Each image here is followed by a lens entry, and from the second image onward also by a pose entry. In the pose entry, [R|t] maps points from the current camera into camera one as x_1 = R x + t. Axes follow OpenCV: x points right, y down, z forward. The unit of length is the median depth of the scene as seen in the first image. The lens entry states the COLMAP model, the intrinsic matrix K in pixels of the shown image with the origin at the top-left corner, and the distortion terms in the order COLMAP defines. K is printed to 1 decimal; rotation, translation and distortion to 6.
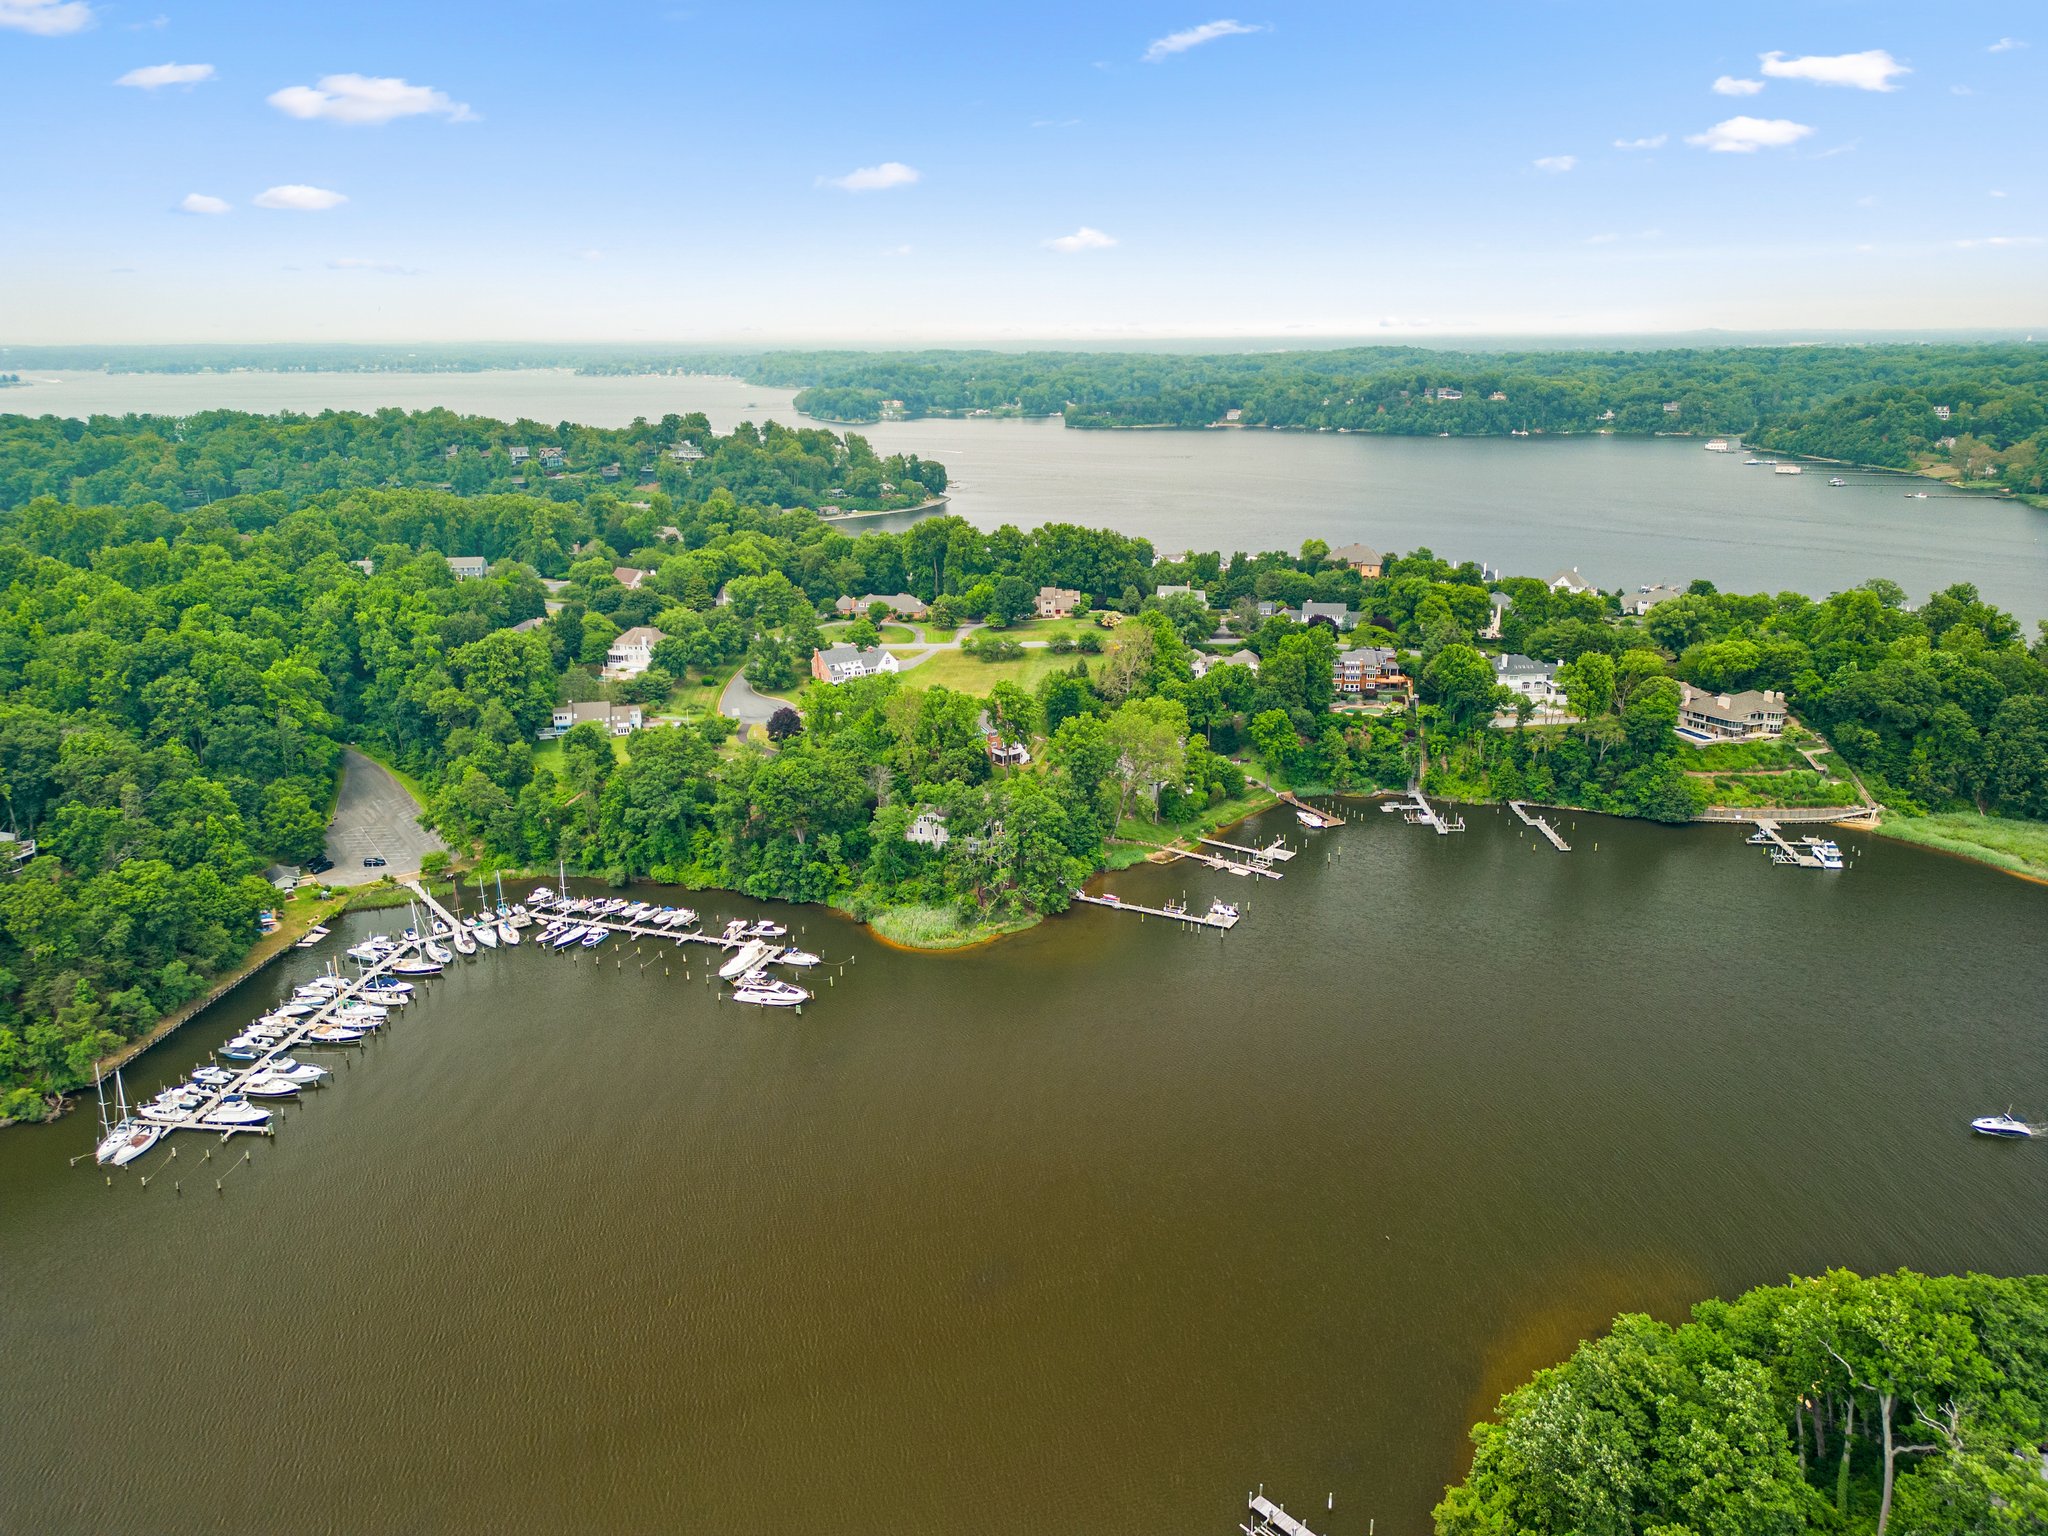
lens RADIAL K [[1456.4, 0, 1025.5], [0, 1456.4, 722.9], [0, 0, 1]] dist [0.082583, -0.082688]
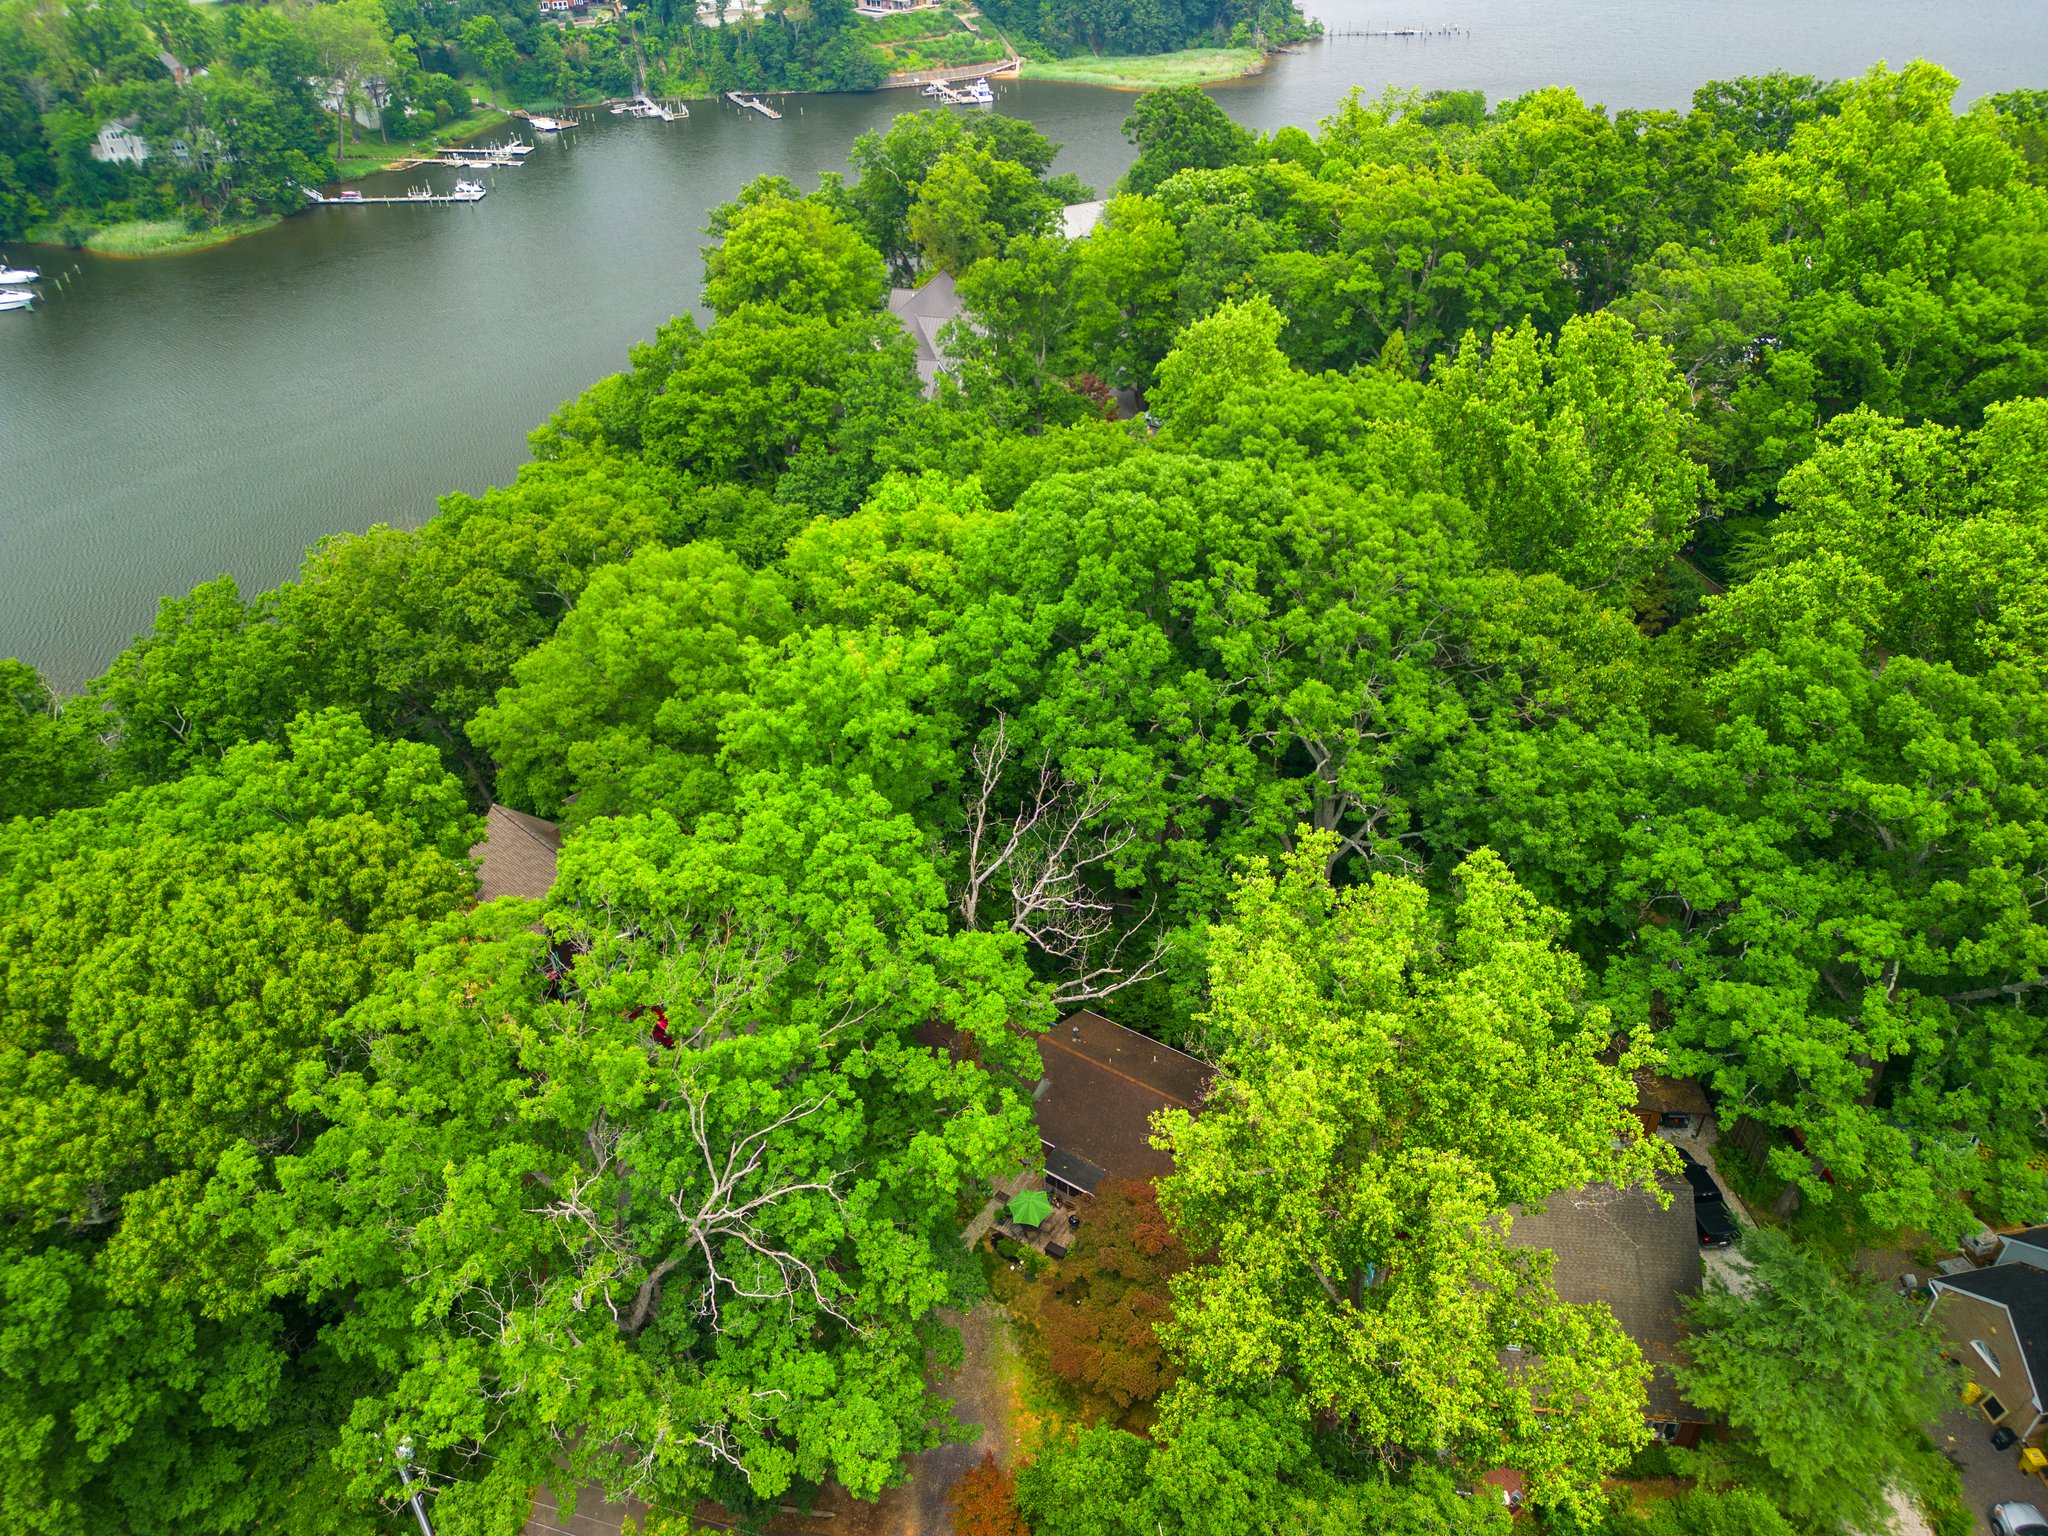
lens RADIAL K [[1439.8, 0, 1014.3], [0, 1439.8, 704.1], [0, 0, 1]] dist [0.052512, -0.023814]
pose [[0.884472, -0.277466, 0.375129, -0.010725], [0.145004, 0.927620, 0.344231, 0.140549], [-0.443489, -0.250067, 0.860688, -0.135342]]
